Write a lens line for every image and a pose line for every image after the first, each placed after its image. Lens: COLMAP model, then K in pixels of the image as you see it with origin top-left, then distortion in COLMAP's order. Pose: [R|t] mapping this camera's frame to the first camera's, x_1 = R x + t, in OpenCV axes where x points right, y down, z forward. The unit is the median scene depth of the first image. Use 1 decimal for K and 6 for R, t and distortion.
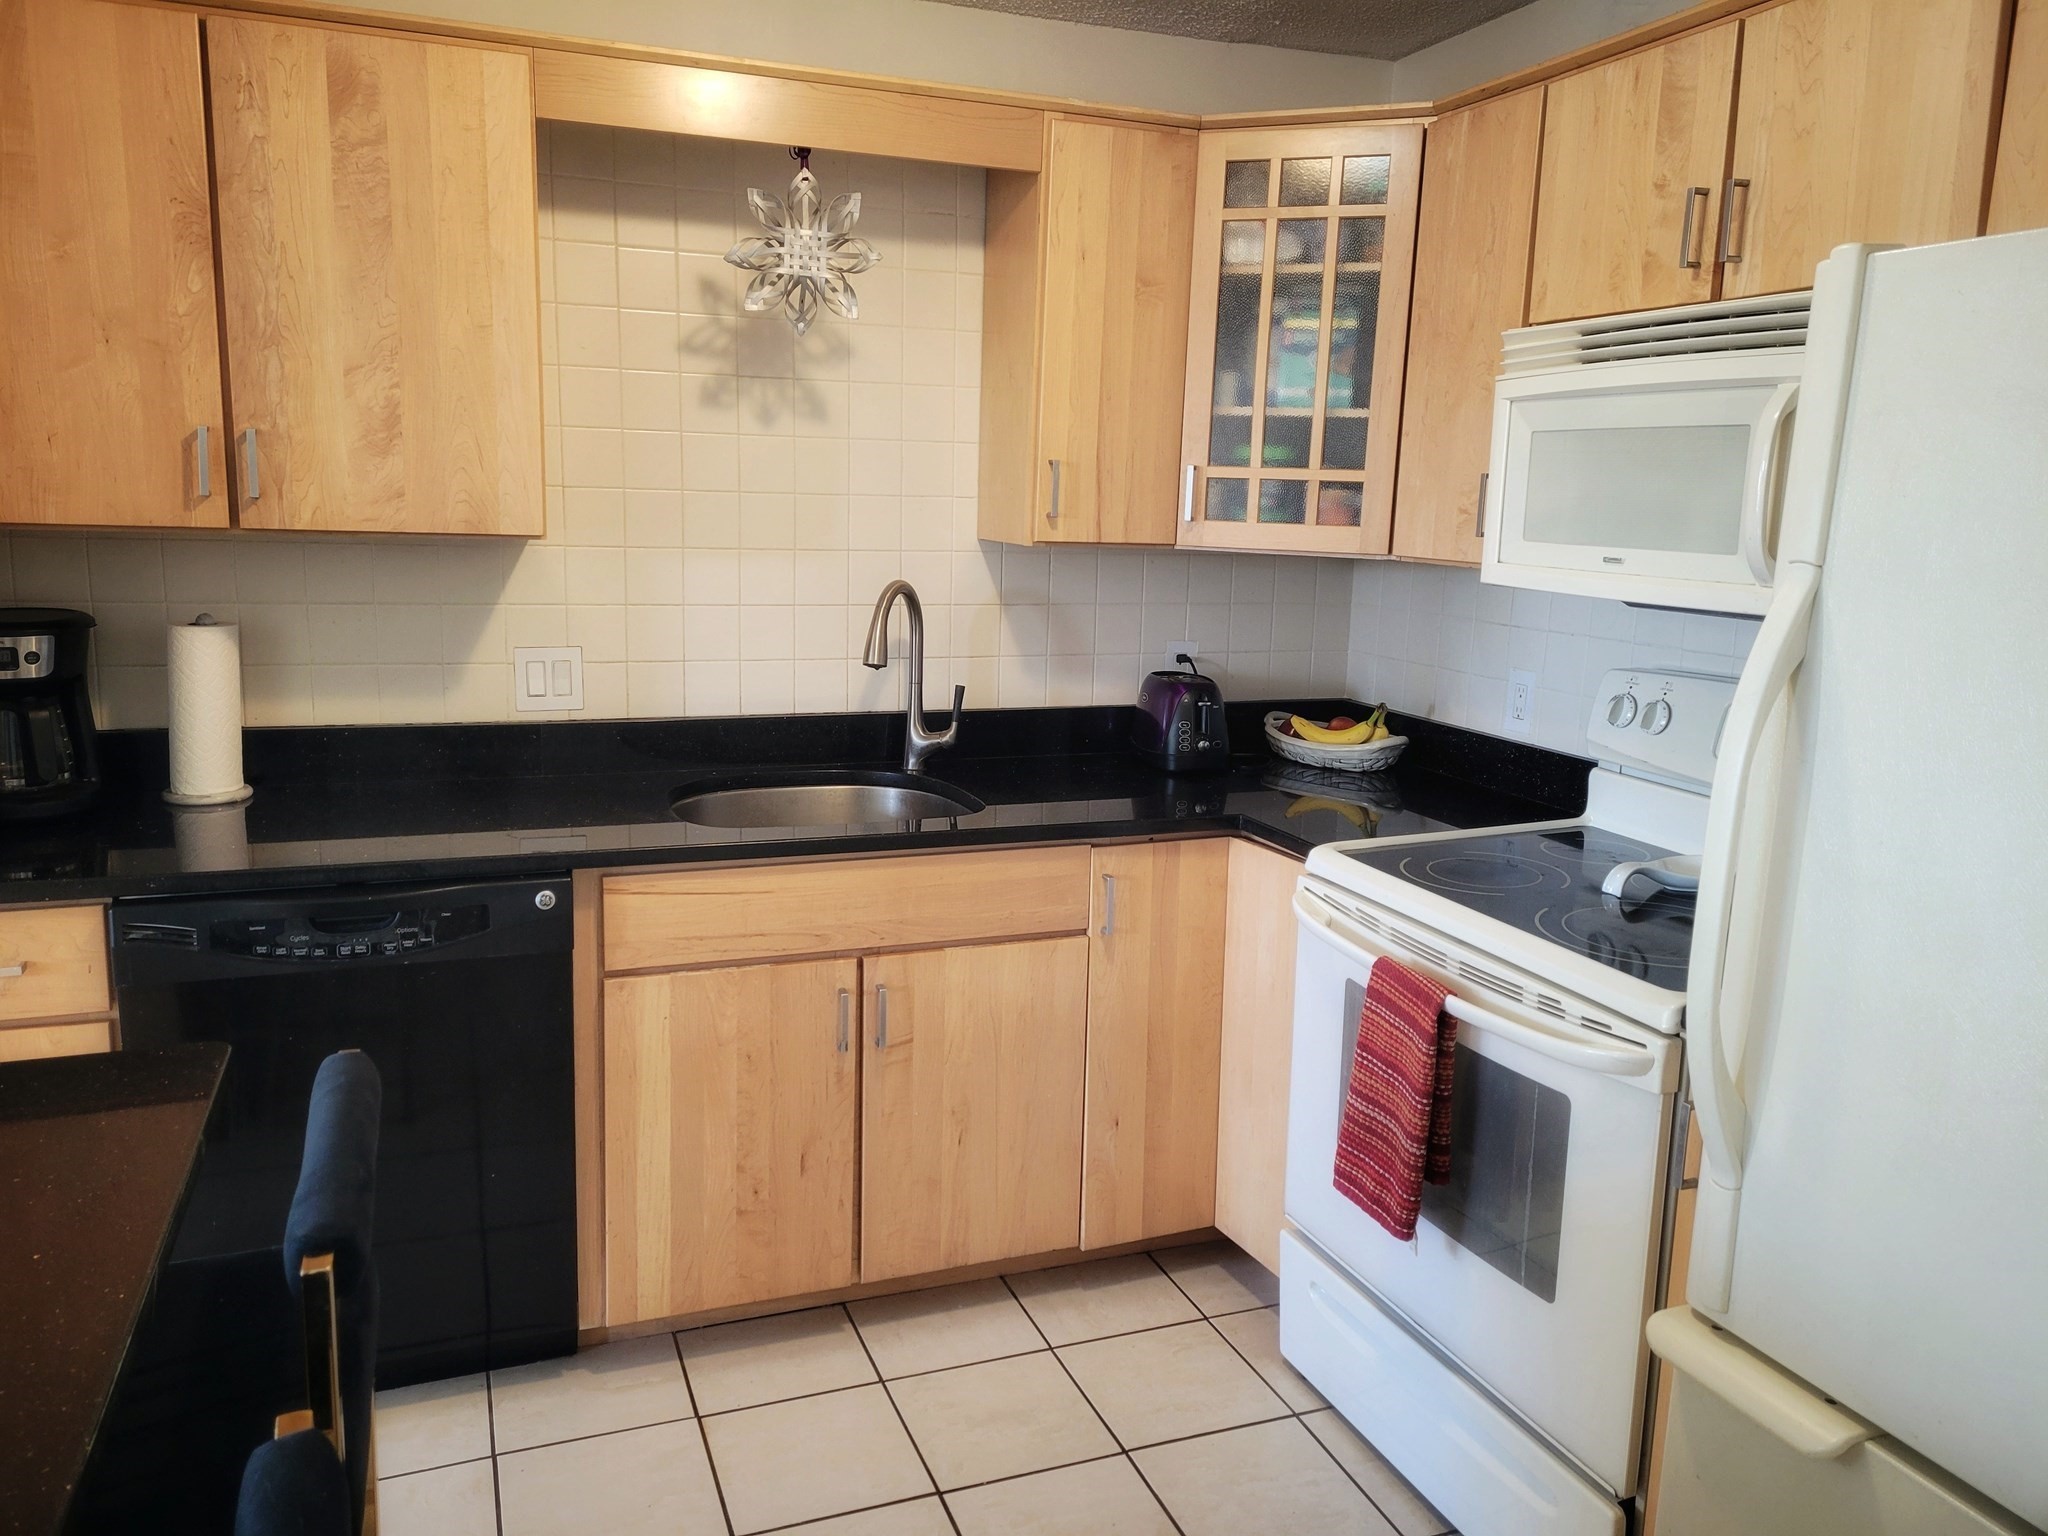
lens RADIAL K [[1524.5, 0, 1029.2], [0, 1524.5, 762.0], [0, 0, 1]] dist [0.043157, -0.005608]
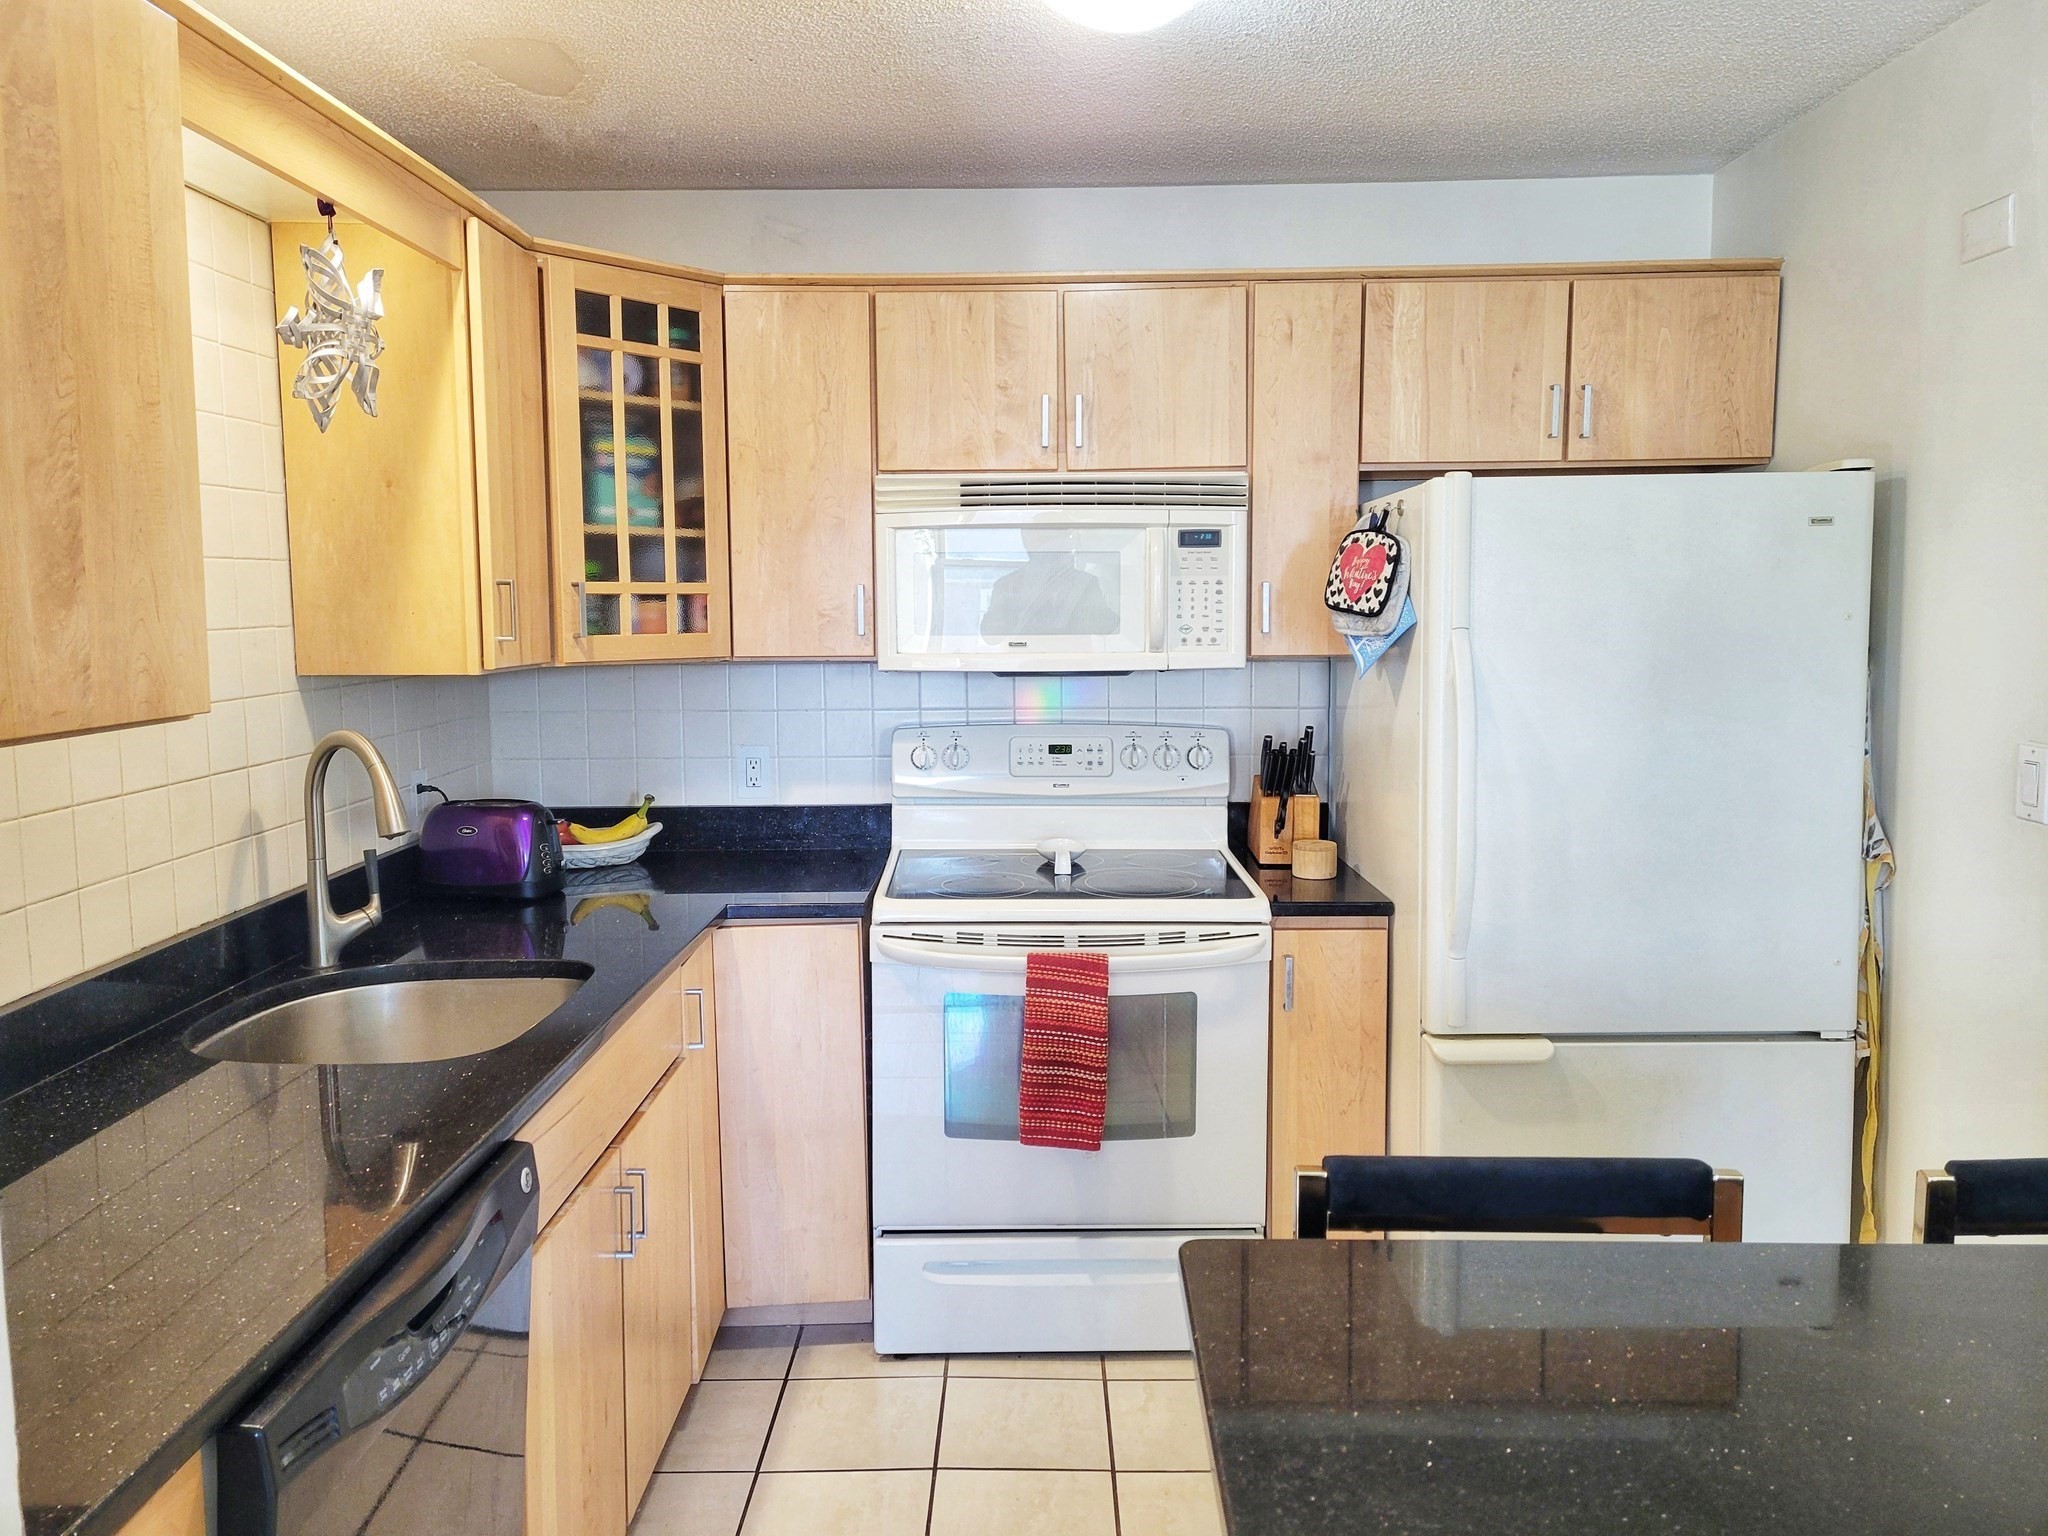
lens RADIAL K [[1524.5, 0, 1035.2], [0, 1524.5, 745.8], [0, 0, 1]] dist [0.043157, -0.005608]
pose [[0.359517, -0.124847, 0.924749, -0.729277], [0.184362, 0.980978, 0.060763, -0.096064], [-0.914745, 0.148643, 0.375695, 0.370743]]
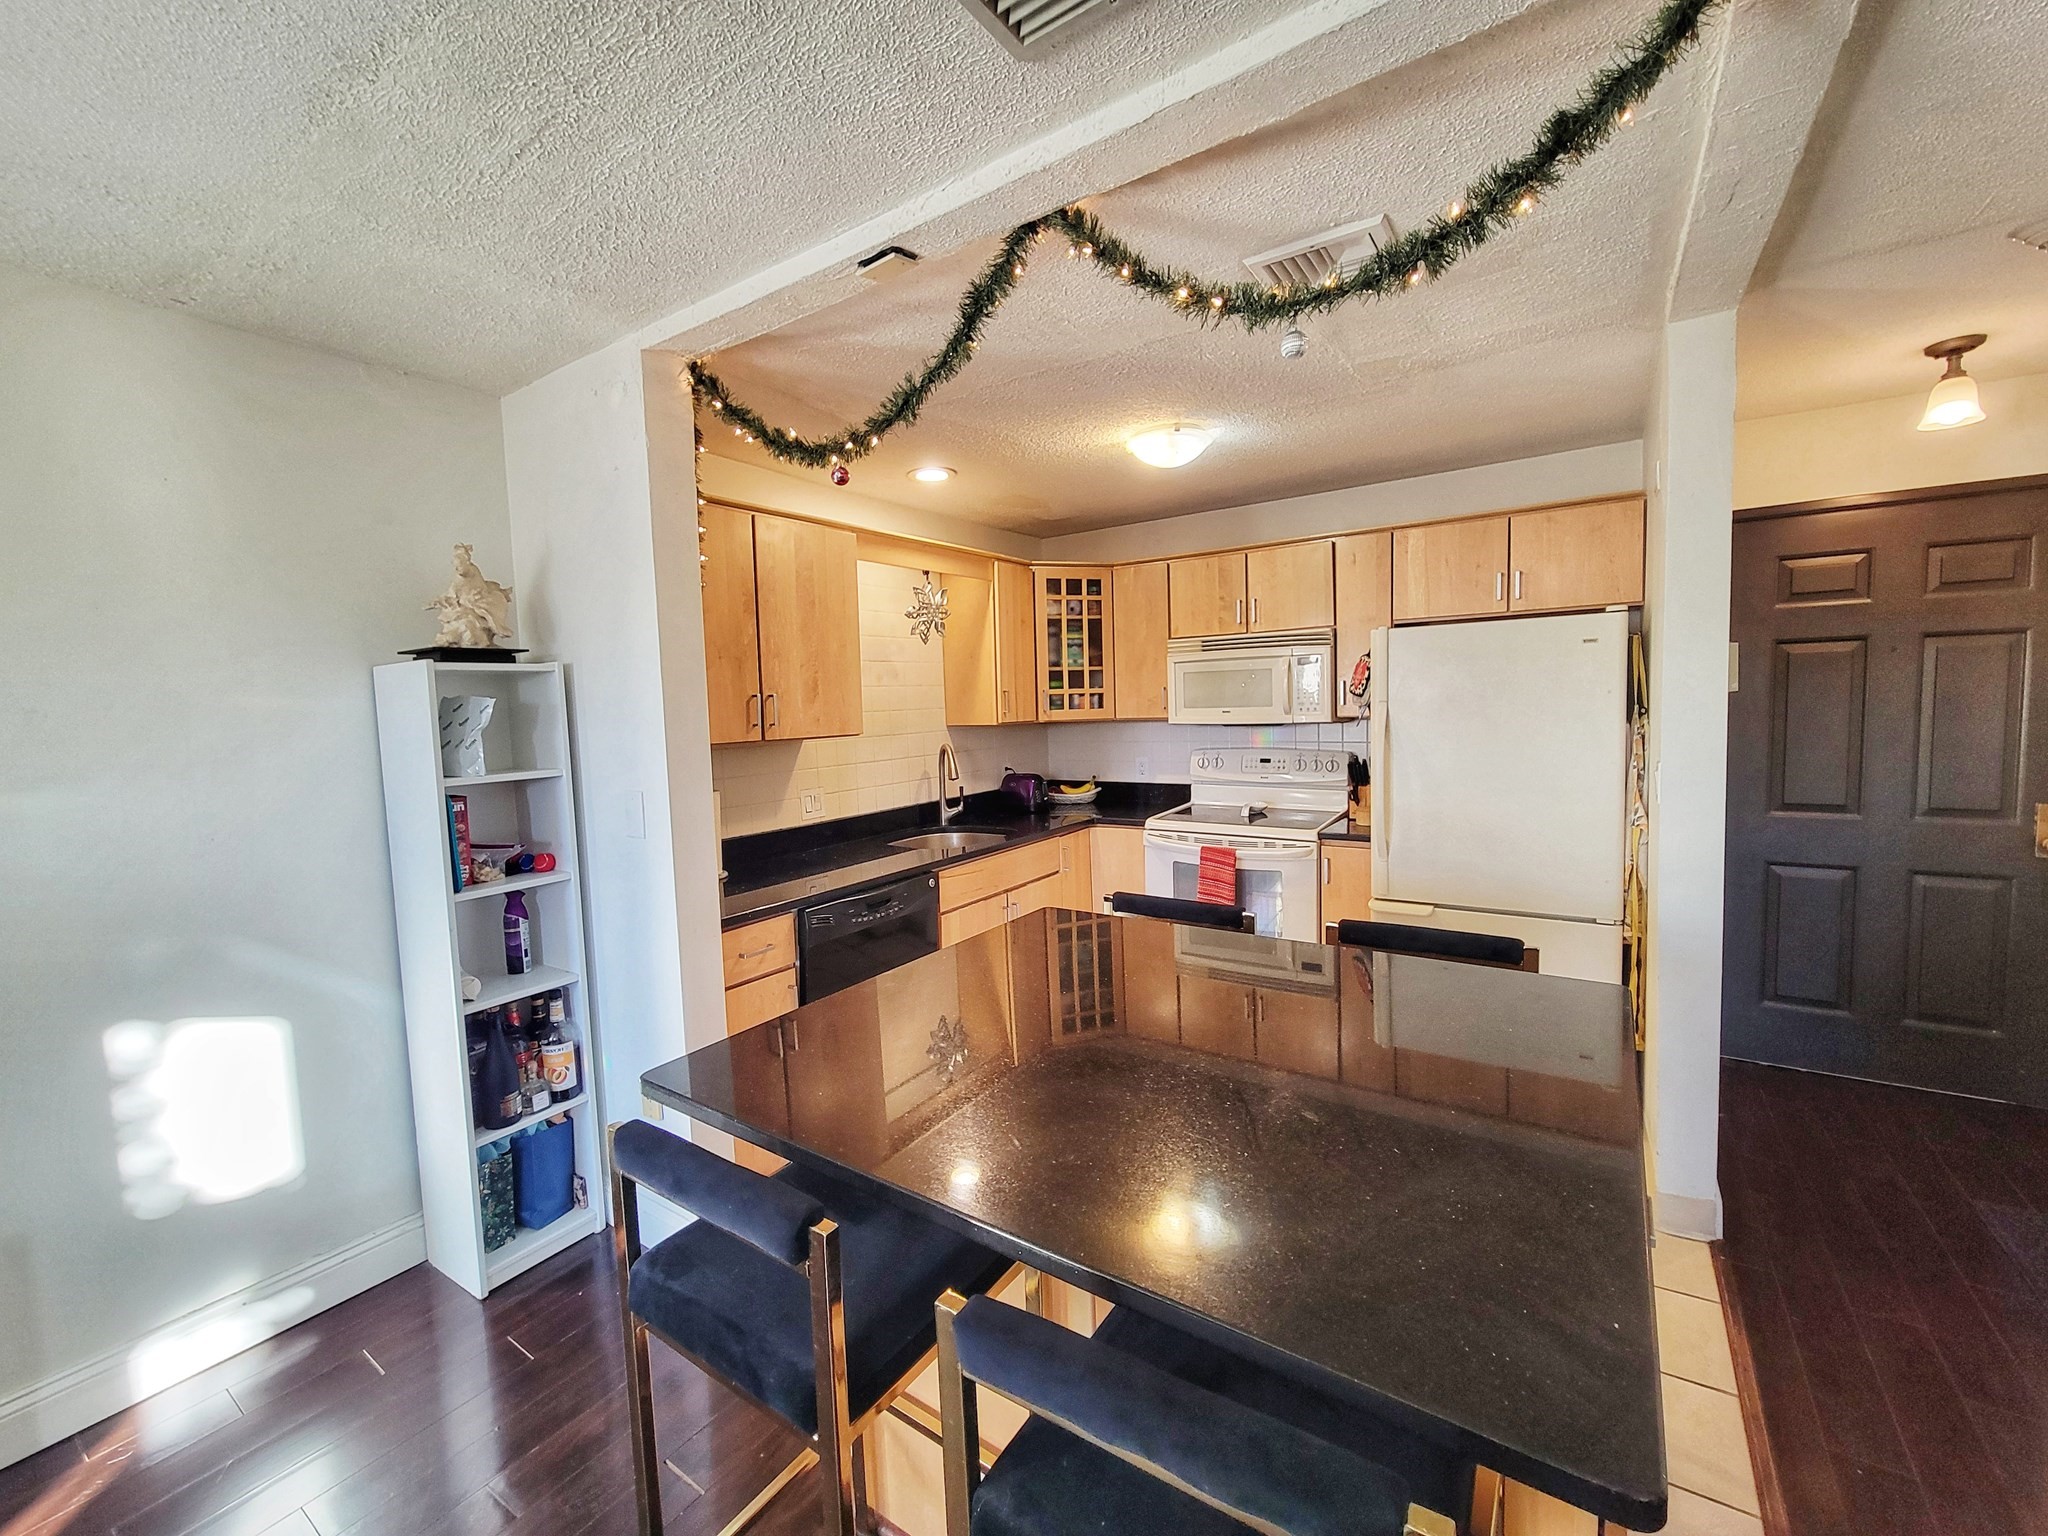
lens RADIAL K [[828.4, 0, 1038.3], [0, 828.4, 768.1], [0, 0, 1]] dist [-0.000564, 0.000028]
pose [[0.813599, -0.103435, 0.572153, -0.727436], [0.158605, 0.986211, -0.047246, 0.001851], [-0.559376, 0.129185, 0.818785, -0.130968]]
